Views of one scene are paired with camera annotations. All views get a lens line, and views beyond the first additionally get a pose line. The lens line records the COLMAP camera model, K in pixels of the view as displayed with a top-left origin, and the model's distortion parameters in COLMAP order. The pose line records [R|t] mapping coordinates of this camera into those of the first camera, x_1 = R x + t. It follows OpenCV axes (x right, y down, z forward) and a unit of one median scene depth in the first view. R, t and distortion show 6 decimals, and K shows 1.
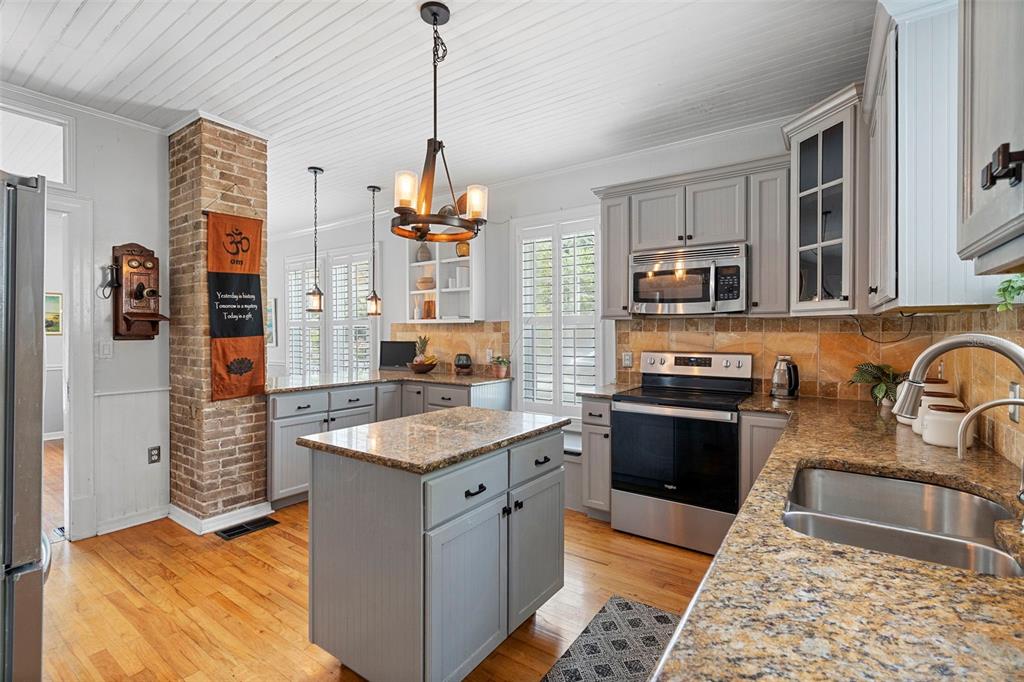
lens RADIAL K [[467.0, 0, 509.7], [0, 467.0, 337.9], [0, 0, 1]] dist [-0.003407, -0.000085]
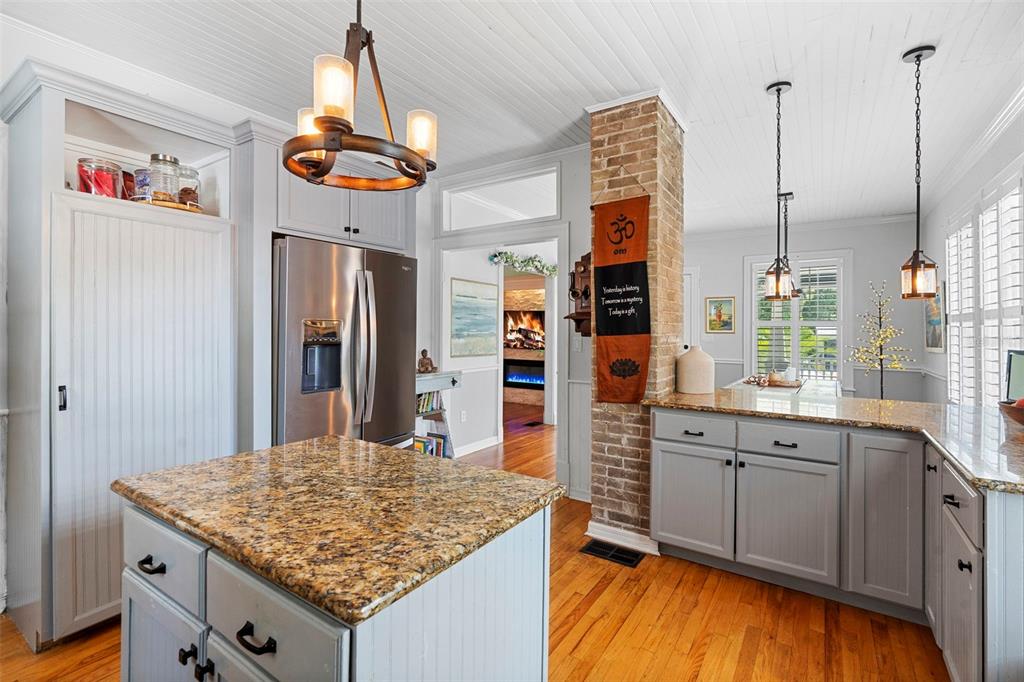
lens RADIAL K [[467.0, 0, 508.7], [0, 467.0, 326.7], [0, 0, 1]] dist [-0.003407, -0.000085]
pose [[0.014400, -0.006858, -0.999873, 0.306832], [-0.015537, 0.999854, -0.007081, -0.008045], [0.999776, 0.015637, 0.014292, 0.767357]]
